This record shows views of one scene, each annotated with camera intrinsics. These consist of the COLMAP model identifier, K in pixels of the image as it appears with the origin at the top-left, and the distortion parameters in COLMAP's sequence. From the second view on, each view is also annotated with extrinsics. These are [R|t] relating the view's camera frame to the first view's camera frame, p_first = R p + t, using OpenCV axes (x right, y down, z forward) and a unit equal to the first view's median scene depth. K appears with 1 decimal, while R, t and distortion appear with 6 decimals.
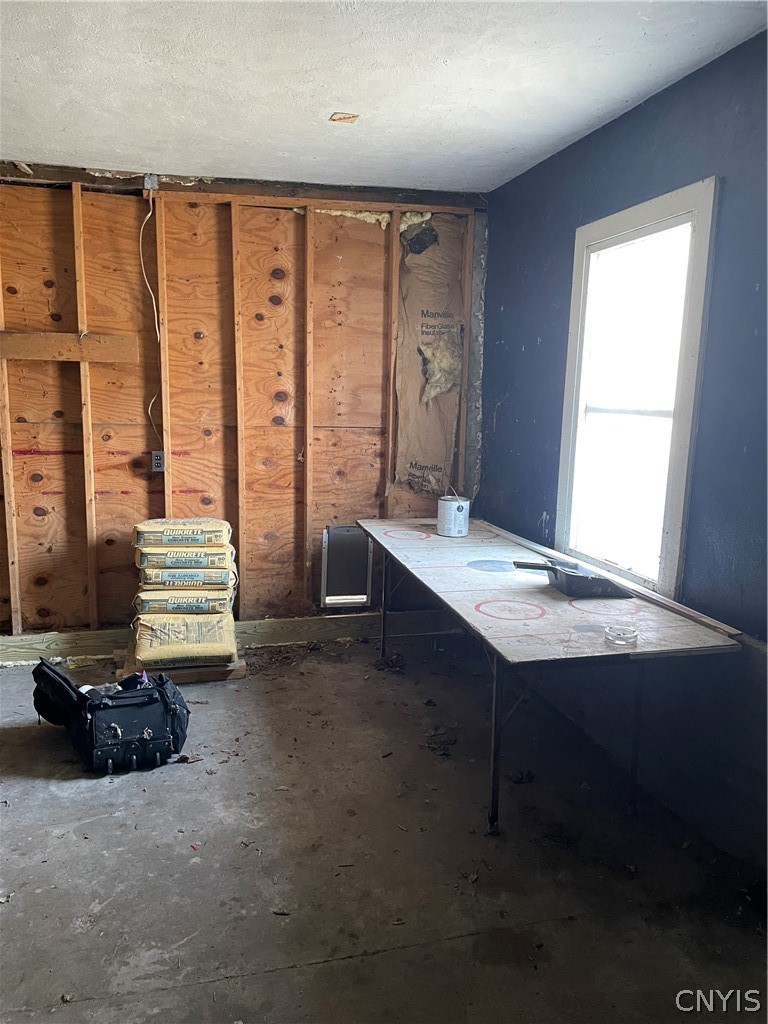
lens RADIAL K [[769.4, 0, 386.0], [0, 769.4, 512.1], [0, 0, 1]] dist [0.015051, -0.049163]
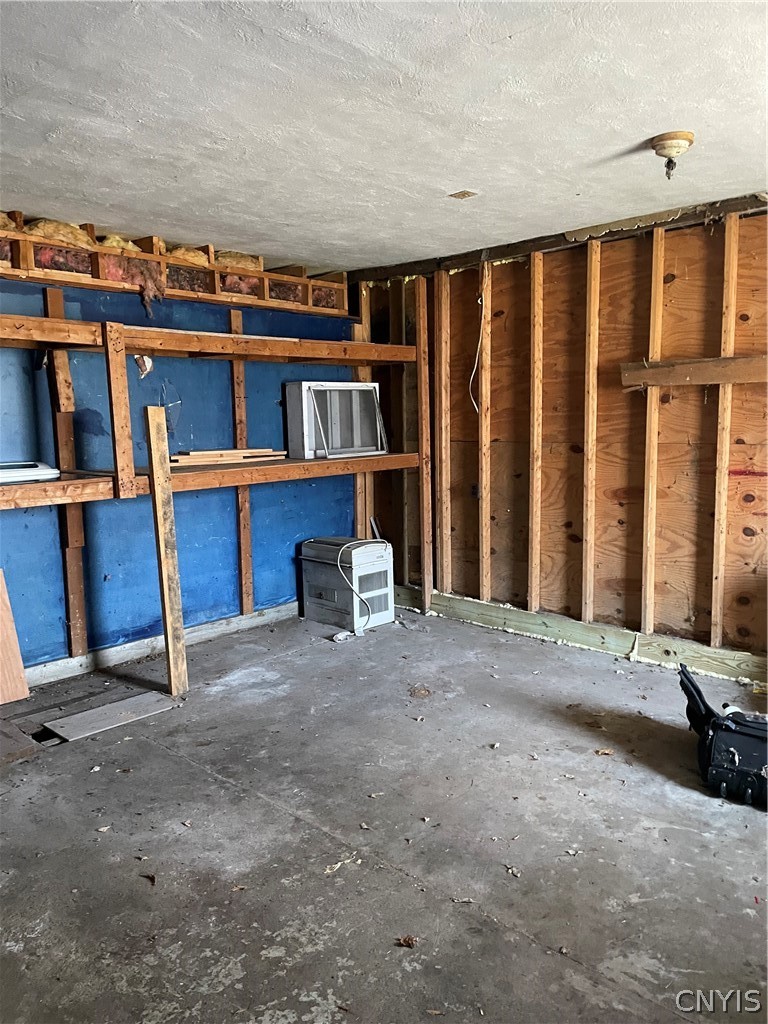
lens RADIAL K [[769.4, 0, 386.7], [0, 769.4, 511.4], [0, 0, 1]] dist [0.015051, -0.049163]
pose [[0.514763, 0.080173, -0.853576, 0.229004], [-0.109452, 0.993617, 0.027319, -0.004013], [0.850317, 0.079363, 0.520252, 0.089447]]
